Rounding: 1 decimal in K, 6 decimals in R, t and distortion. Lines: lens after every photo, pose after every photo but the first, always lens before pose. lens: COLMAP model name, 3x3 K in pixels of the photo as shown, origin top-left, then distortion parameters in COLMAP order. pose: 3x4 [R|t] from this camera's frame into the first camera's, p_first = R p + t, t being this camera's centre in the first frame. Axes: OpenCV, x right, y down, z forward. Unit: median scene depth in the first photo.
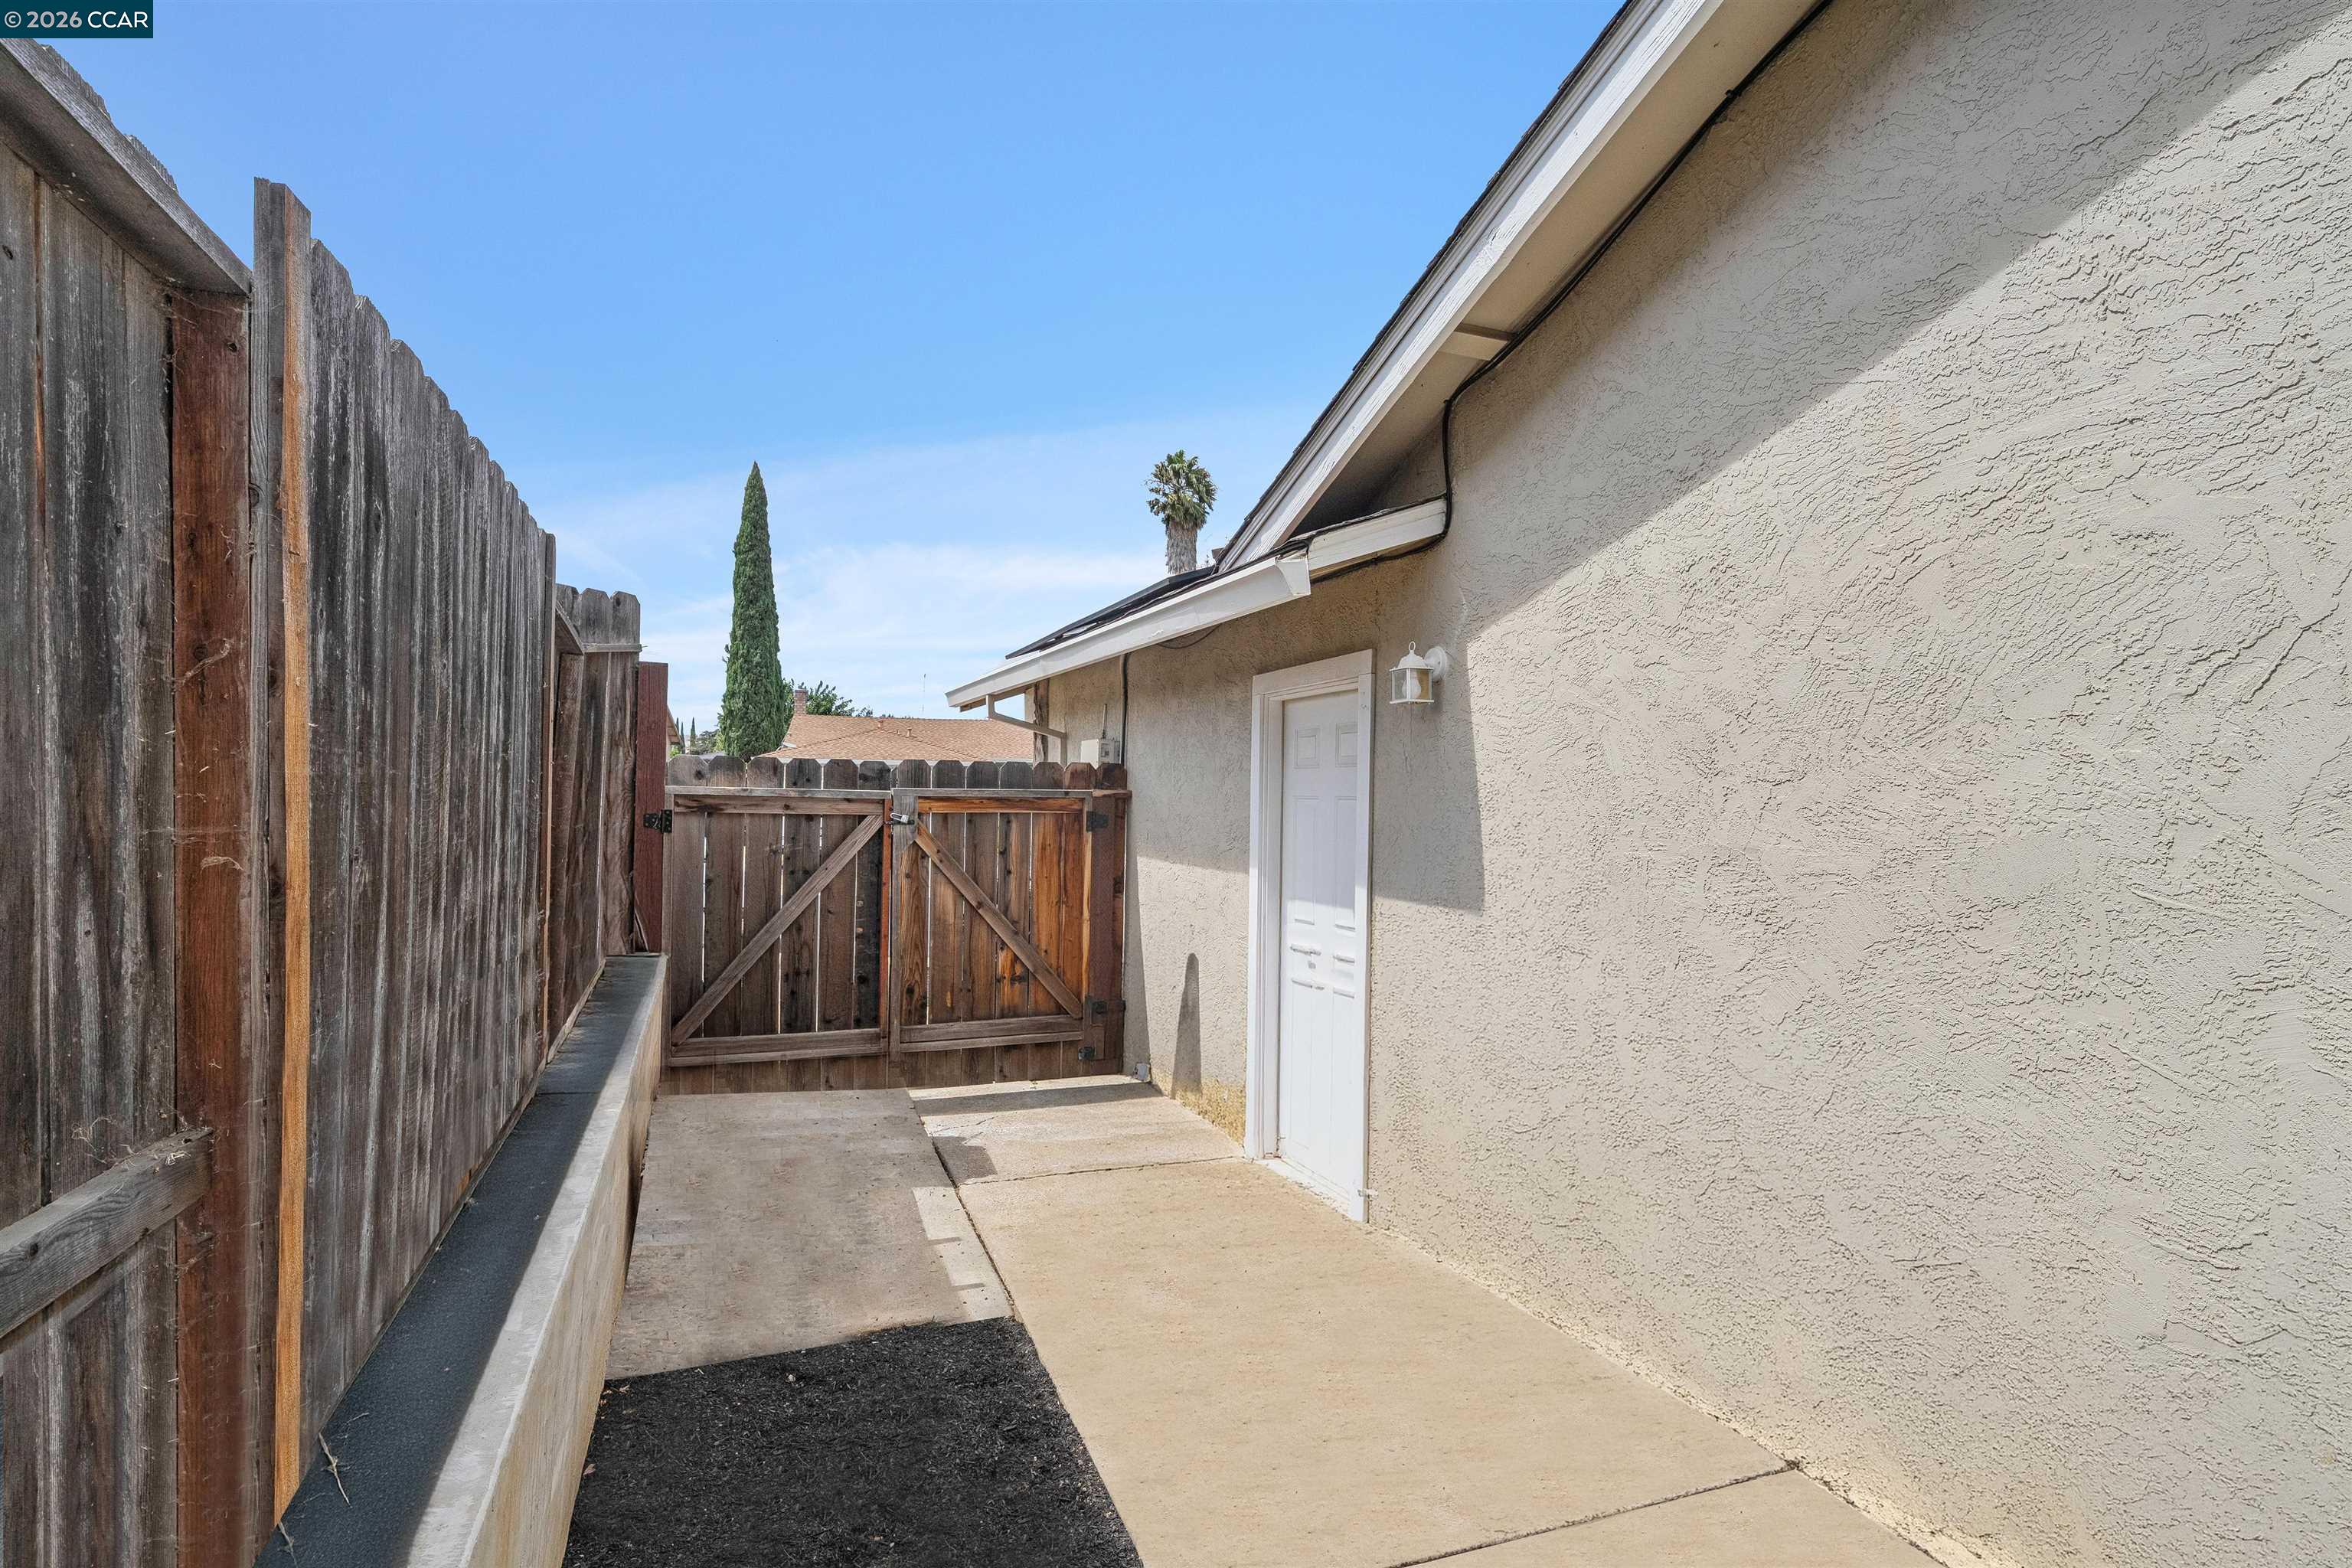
lens RADIAL K [[1156.8, 0, 1177.3], [0, 1156.8, 787.6], [0, 0, 1]] dist [-0.005459, -0.000802]
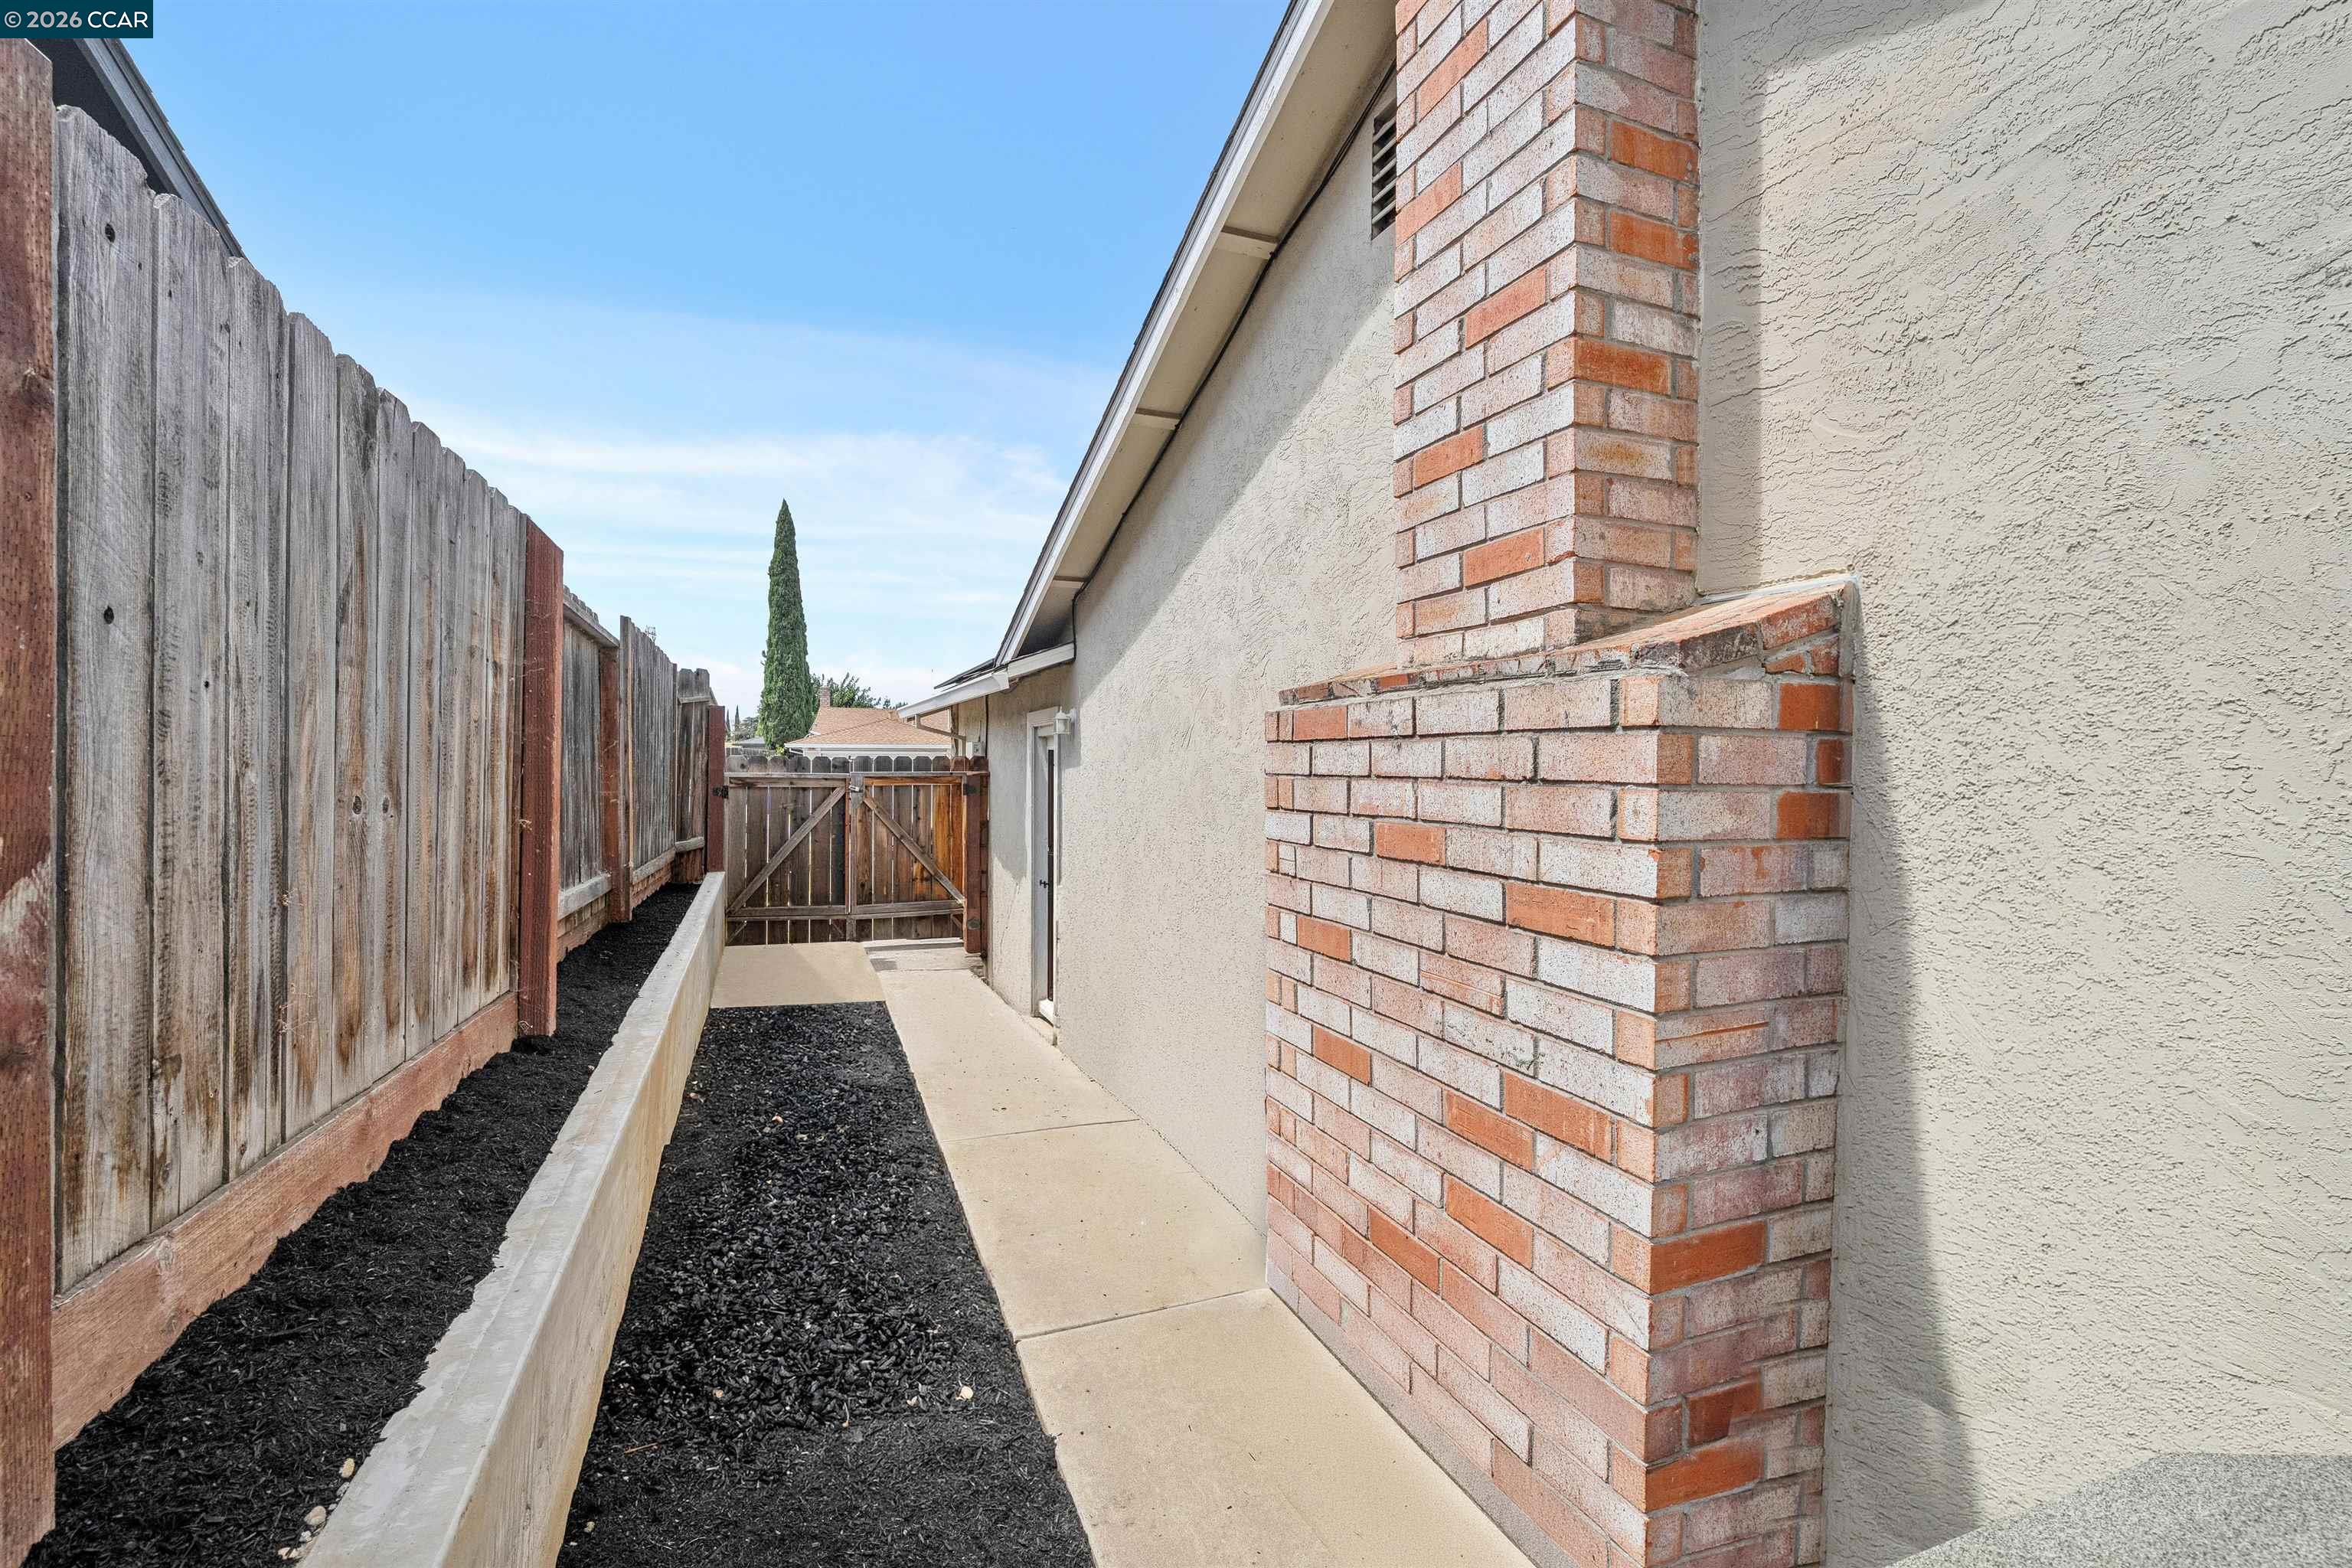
lens RADIAL K [[1027.4, 0, 1172.6], [0, 1027.4, 774.7], [0, 0, 1]] dist [0.000190, 0.000017]
pose [[0.999940, -0.010362, 0.003598, 0.240952], [0.010318, 0.999877, 0.011804, -0.009161], [-0.003720, -0.011766, 0.999924, -0.581974]]
